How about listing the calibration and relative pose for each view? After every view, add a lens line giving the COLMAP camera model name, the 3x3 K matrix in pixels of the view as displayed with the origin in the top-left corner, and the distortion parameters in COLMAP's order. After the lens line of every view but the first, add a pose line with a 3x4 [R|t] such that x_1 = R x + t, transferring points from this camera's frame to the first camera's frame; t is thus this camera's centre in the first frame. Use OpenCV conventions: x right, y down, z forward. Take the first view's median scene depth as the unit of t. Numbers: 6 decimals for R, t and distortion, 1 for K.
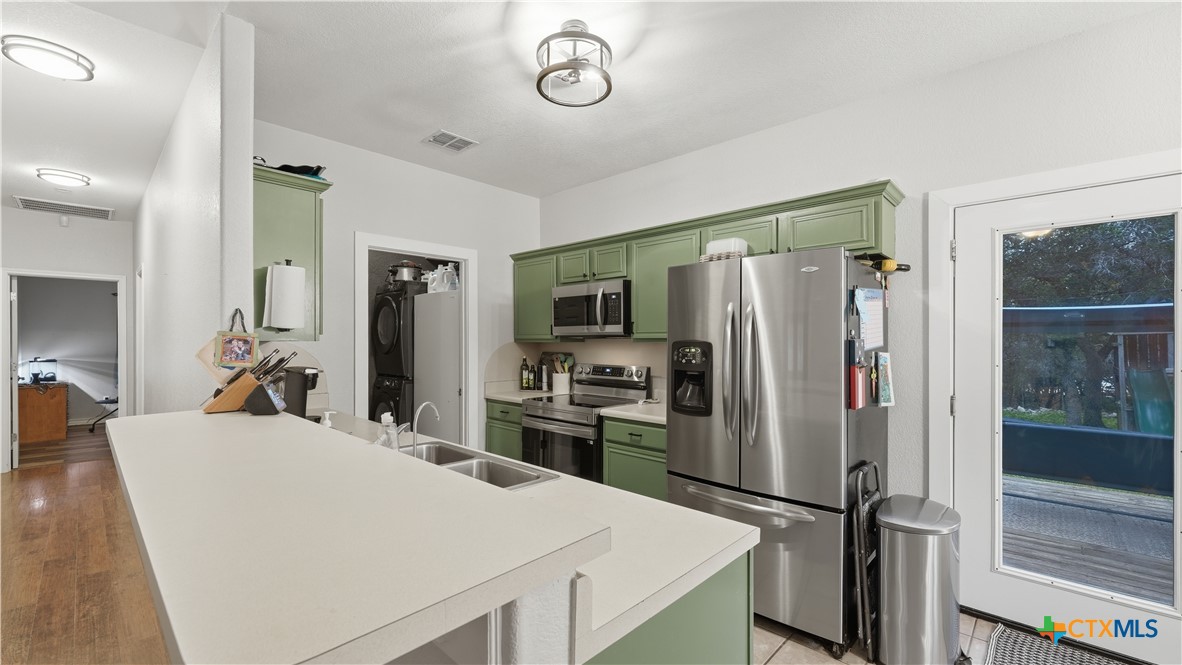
lens RADIAL K [[479.3, 0, 589.7], [0, 479.3, 339.6], [0, 0, 1]] dist [-0.010173, 0.000107]
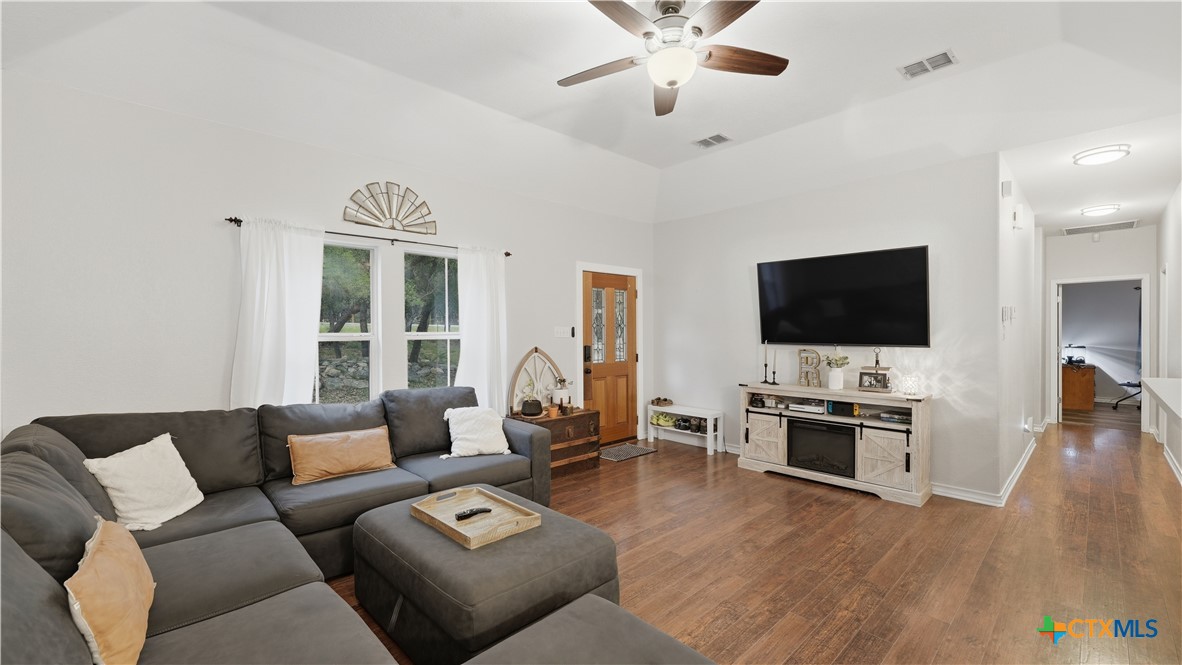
lens RADIAL K [[479.3, 0, 583.3], [0, 479.3, 340.5], [0, 0, 1]] dist [-0.010173, 0.000107]
pose [[-0.071509, 0.013182, -0.997353, 0.317133], [0.008708, 0.999883, 0.012591, 0.000386], [0.997402, -0.007784, -0.071616, -0.346167]]
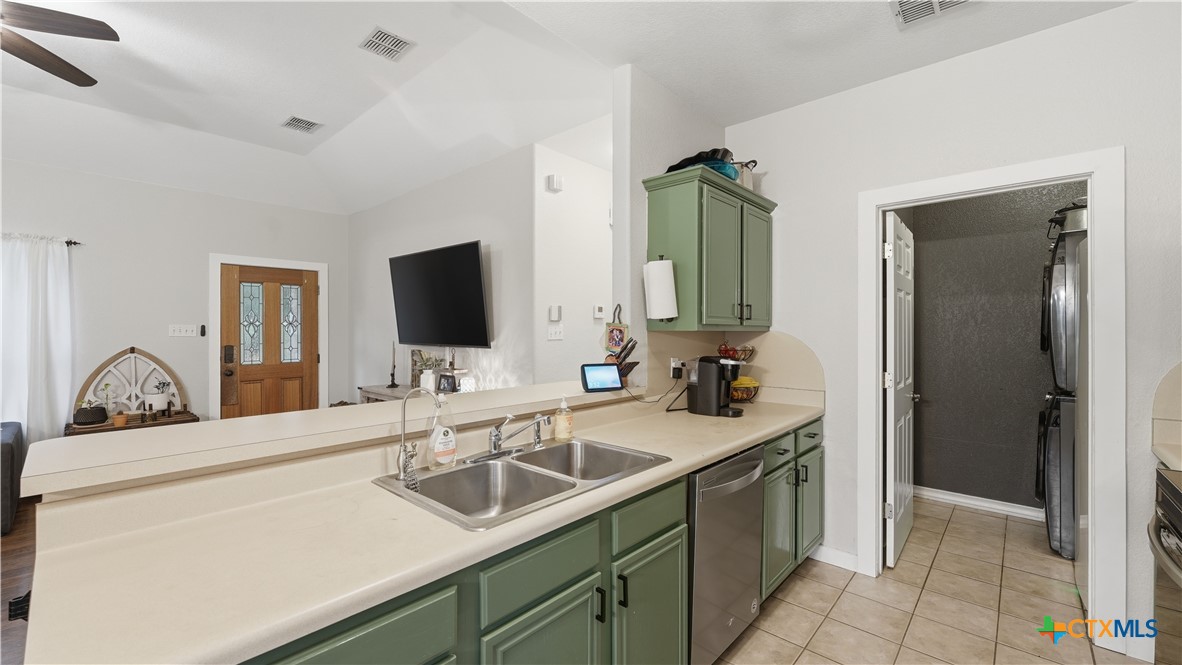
lens RADIAL K [[479.3, 0, 593.6], [0, 479.3, 331.9], [0, 0, 1]] dist [-0.010173, 0.000107]
pose [[0.030911, -0.000997, -0.999522, 0.231485], [0.005829, 0.999983, -0.000817, 0.003233], [0.999505, -0.005800, 0.030916, 0.422913]]
